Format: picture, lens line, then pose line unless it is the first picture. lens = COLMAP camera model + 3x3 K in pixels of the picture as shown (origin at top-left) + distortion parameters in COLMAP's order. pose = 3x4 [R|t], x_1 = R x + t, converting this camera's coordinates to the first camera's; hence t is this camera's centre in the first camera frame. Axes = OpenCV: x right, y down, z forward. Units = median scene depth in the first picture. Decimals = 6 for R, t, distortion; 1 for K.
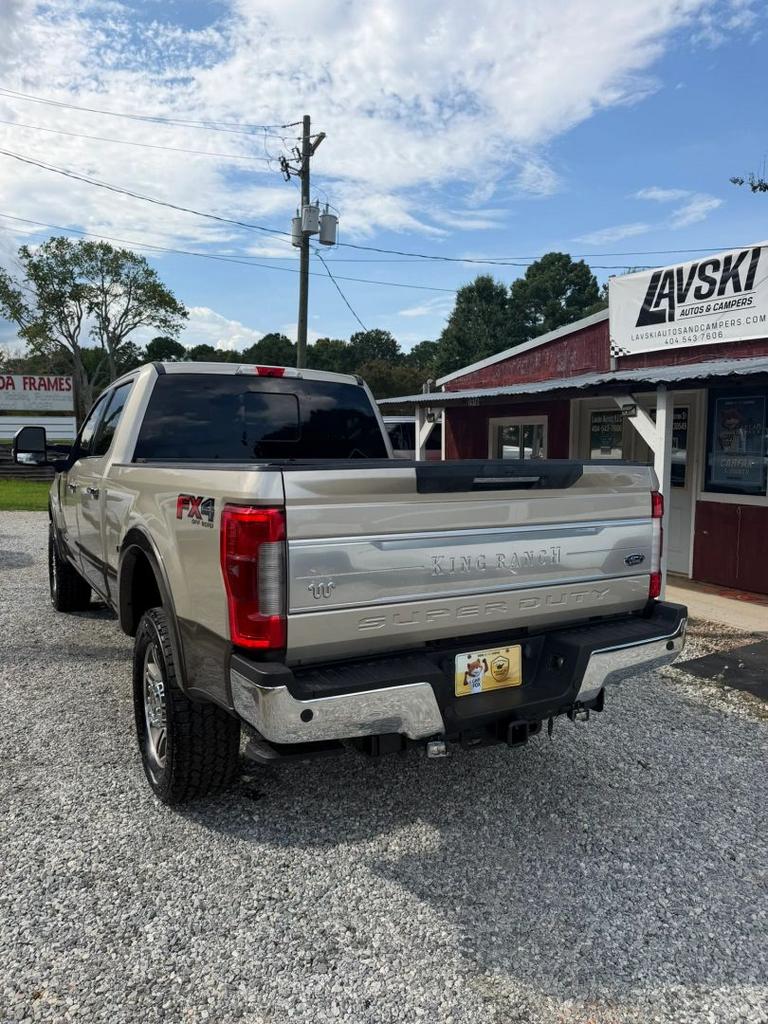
lens RADIAL K [[758.2, 0, 384.0], [0, 758.2, 514.0], [0, 0, 1]] dist [0.001884, -0.001205]
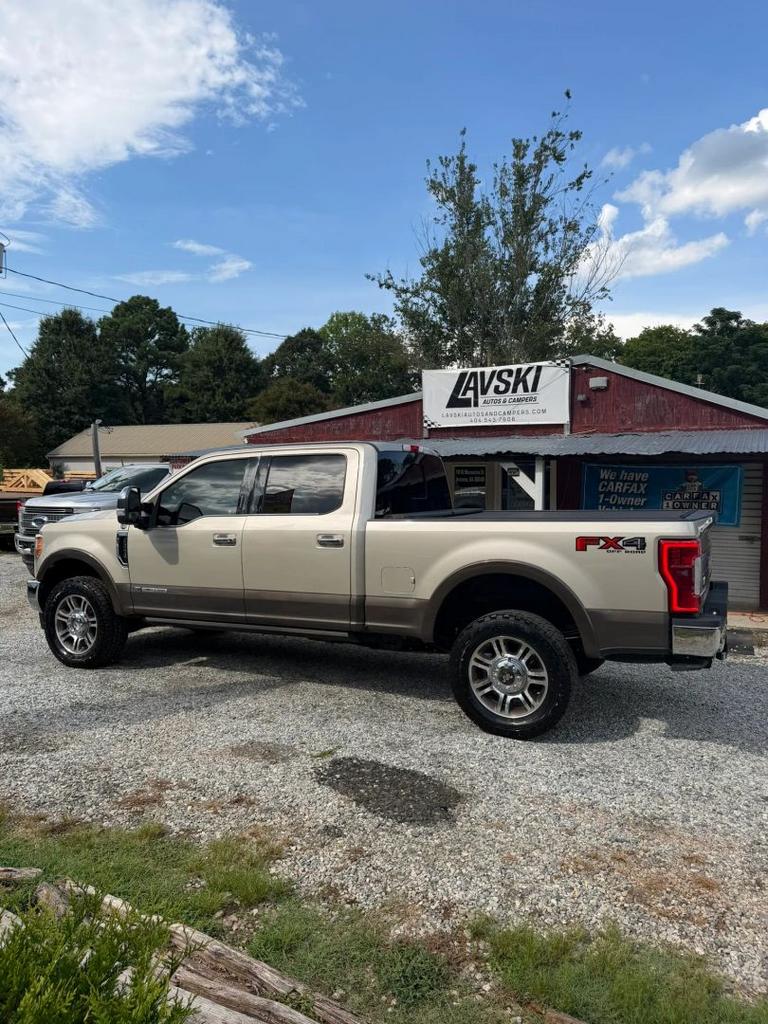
lens RADIAL K [[718.8, 0, 384.0], [0, 718.8, 512.0], [0, 0, 1]] dist [0.103907, -0.096031]
pose [[0.831130, -0.027723, 0.555386, -0.540493], [0.051807, 0.998273, -0.027698, -0.026093], [-0.553659, 0.051793, 0.831131, -0.031264]]
